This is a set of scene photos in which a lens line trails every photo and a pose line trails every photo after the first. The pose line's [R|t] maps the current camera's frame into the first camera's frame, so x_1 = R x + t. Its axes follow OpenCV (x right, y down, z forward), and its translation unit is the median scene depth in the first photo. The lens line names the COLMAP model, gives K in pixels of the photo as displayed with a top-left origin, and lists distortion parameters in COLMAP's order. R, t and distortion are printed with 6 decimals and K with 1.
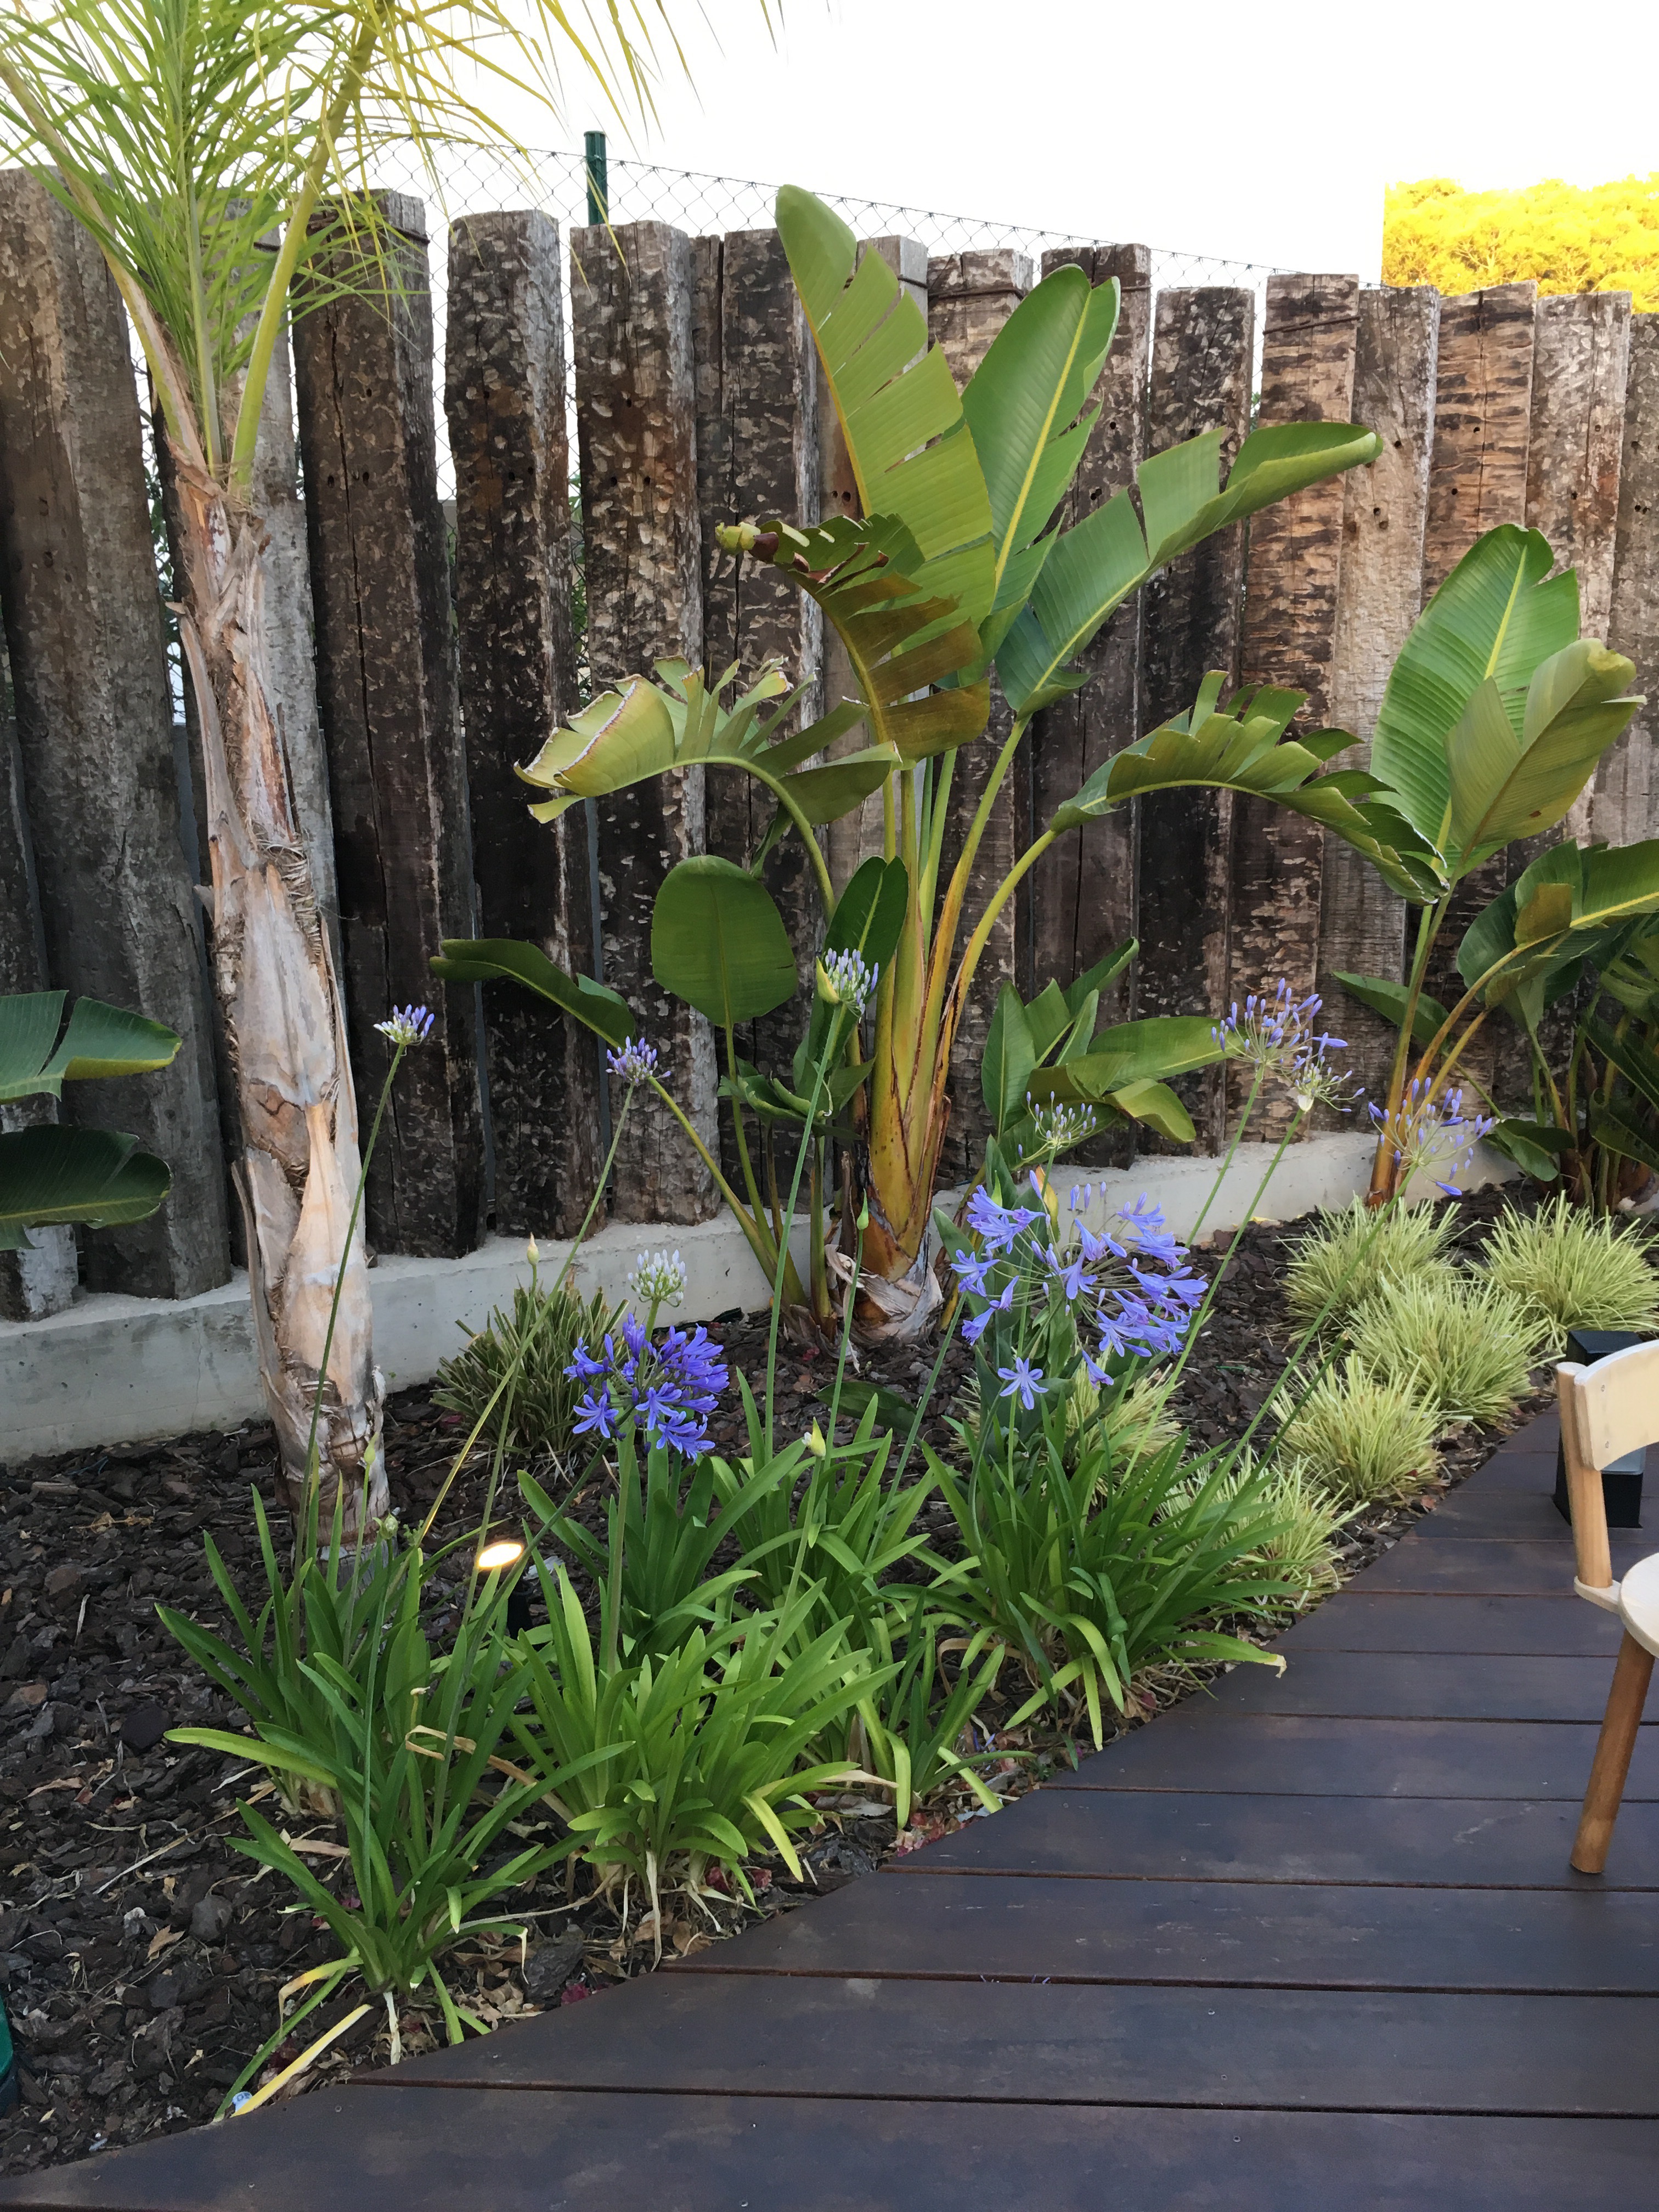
lens RADIAL K [[1921.2, 0, 829.5], [0, 1921.2, 1106.0], [0, 0, 1]] dist [0.004436, -0.021276]
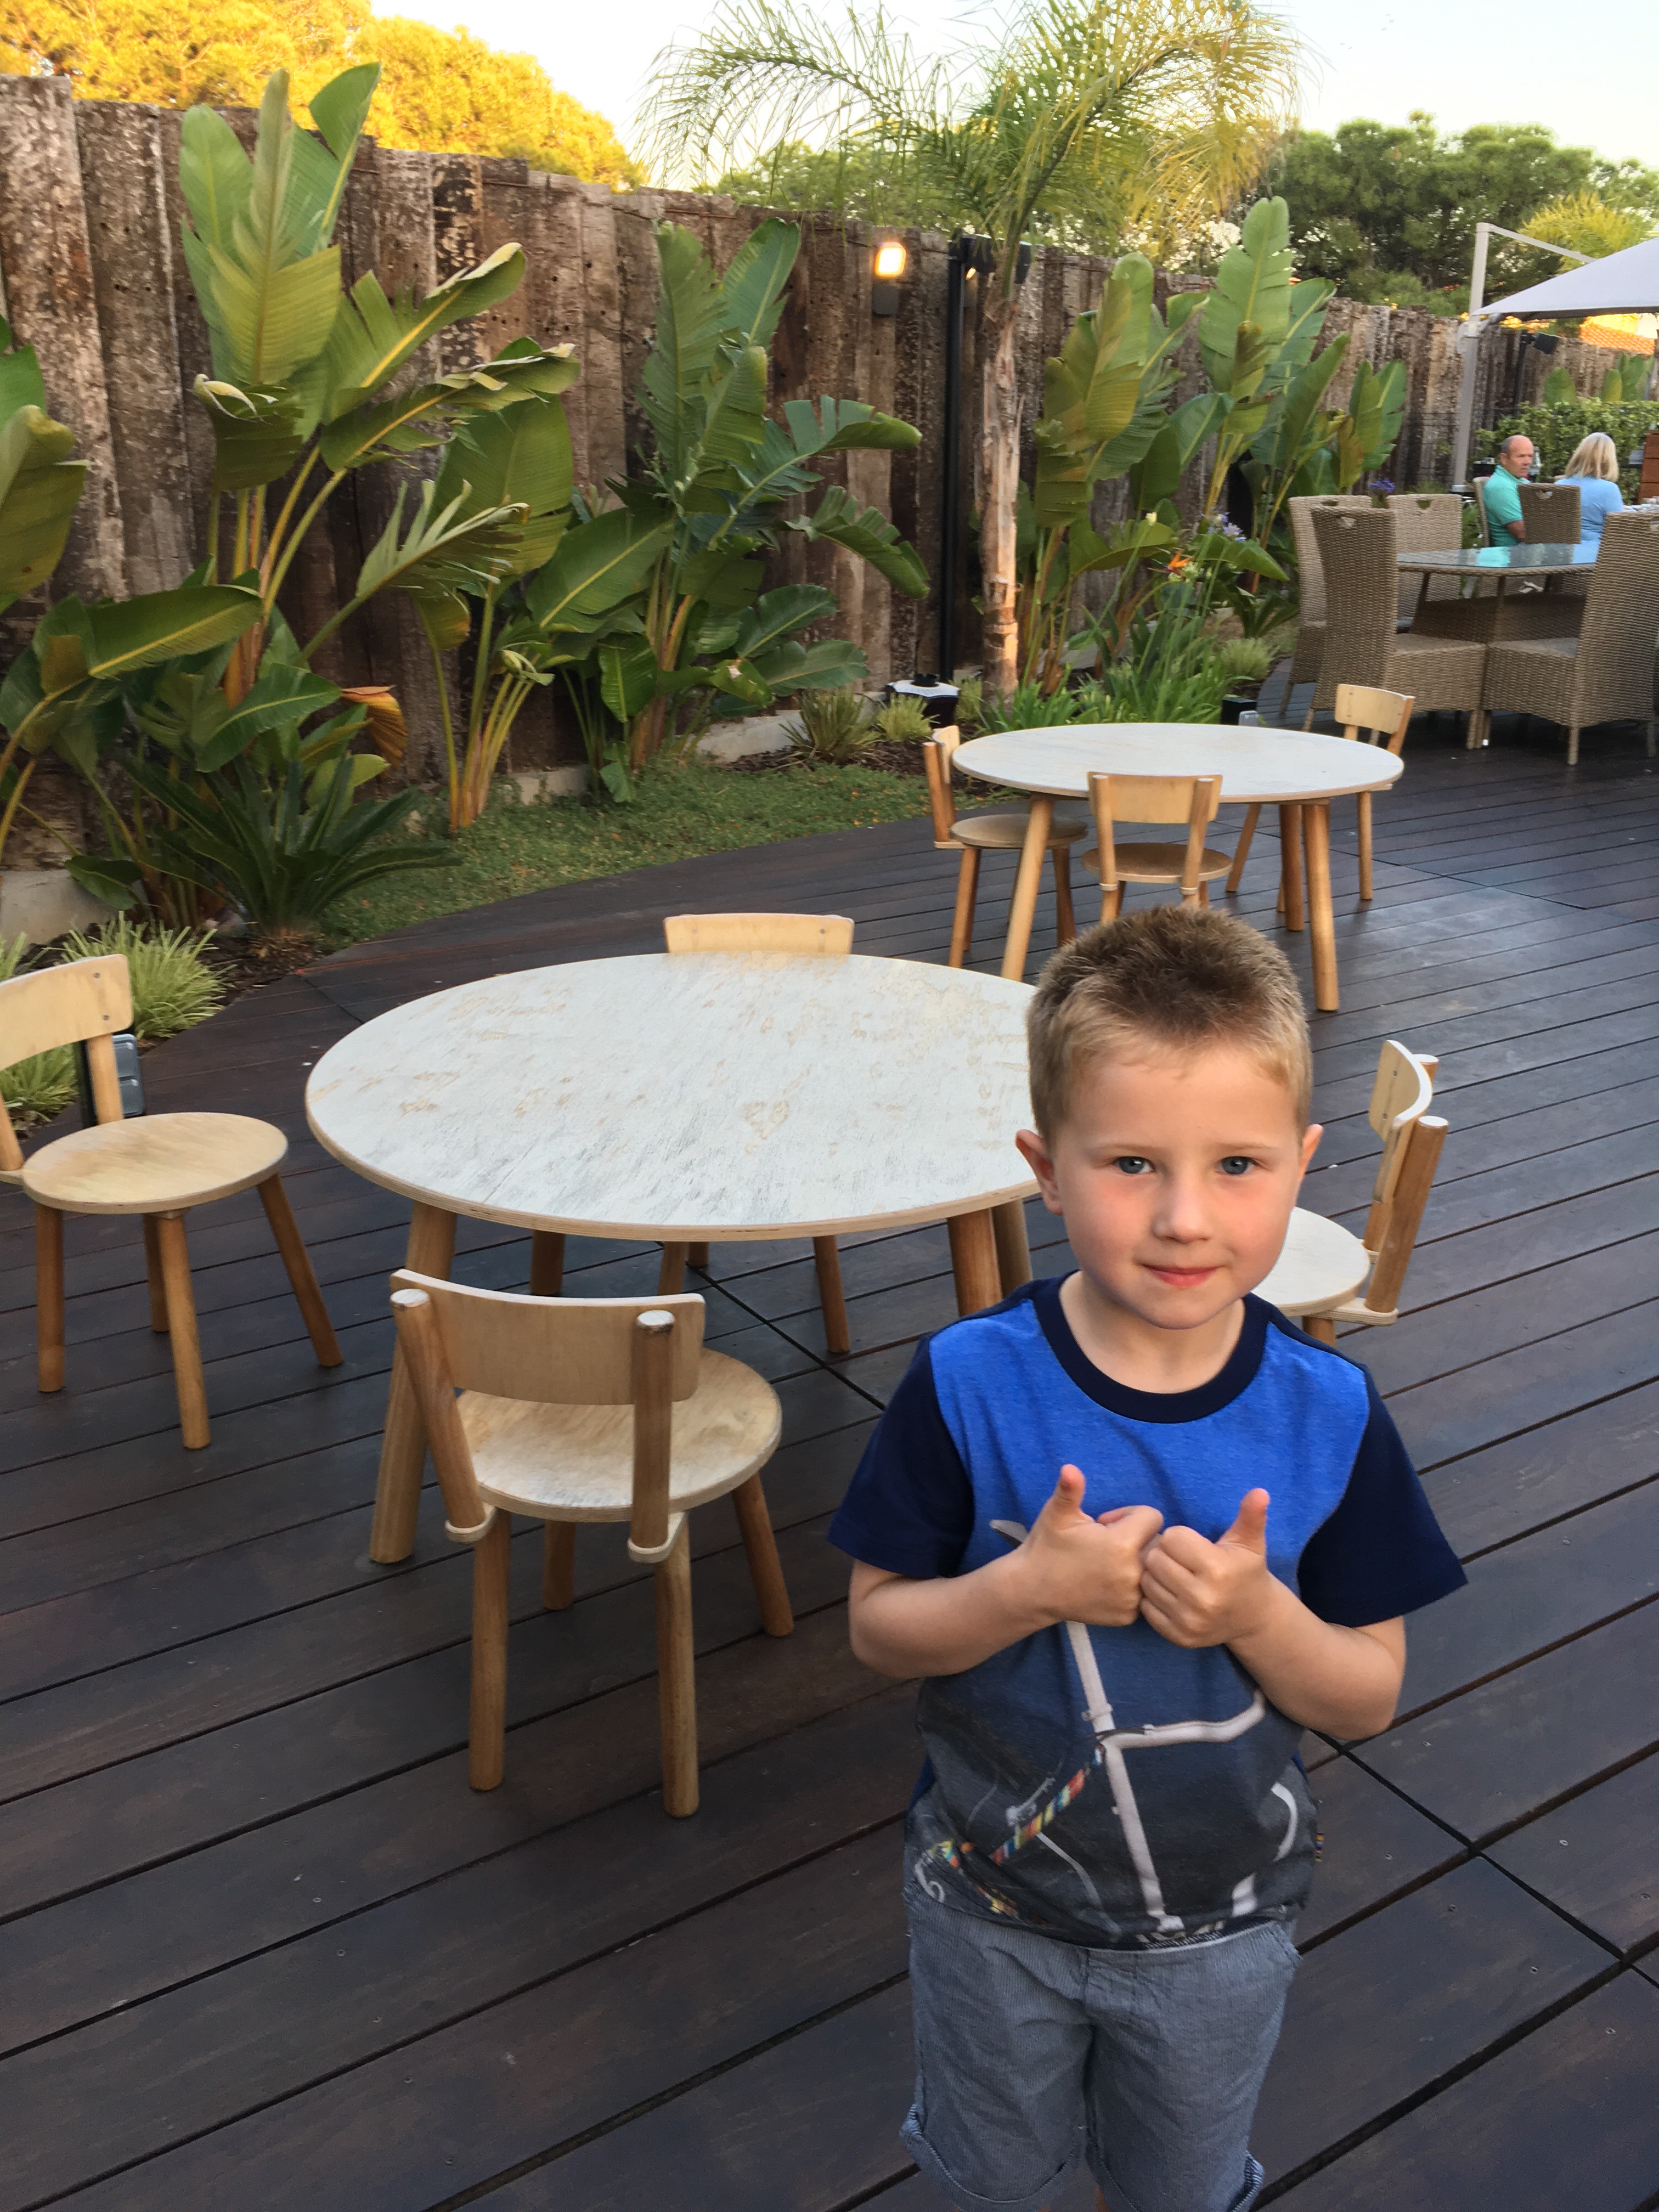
lens RADIAL K [[1921.2, 0, 829.5], [0, 1921.2, 1106.0], [0, 0, 1]] dist [0.004436, -0.021276]
pose [[0.809162, -0.171428, 0.562022, 0.057216], [0.111232, 0.983889, 0.139962, 0.040277], [-0.576961, -0.050738, 0.815194, -0.151870]]
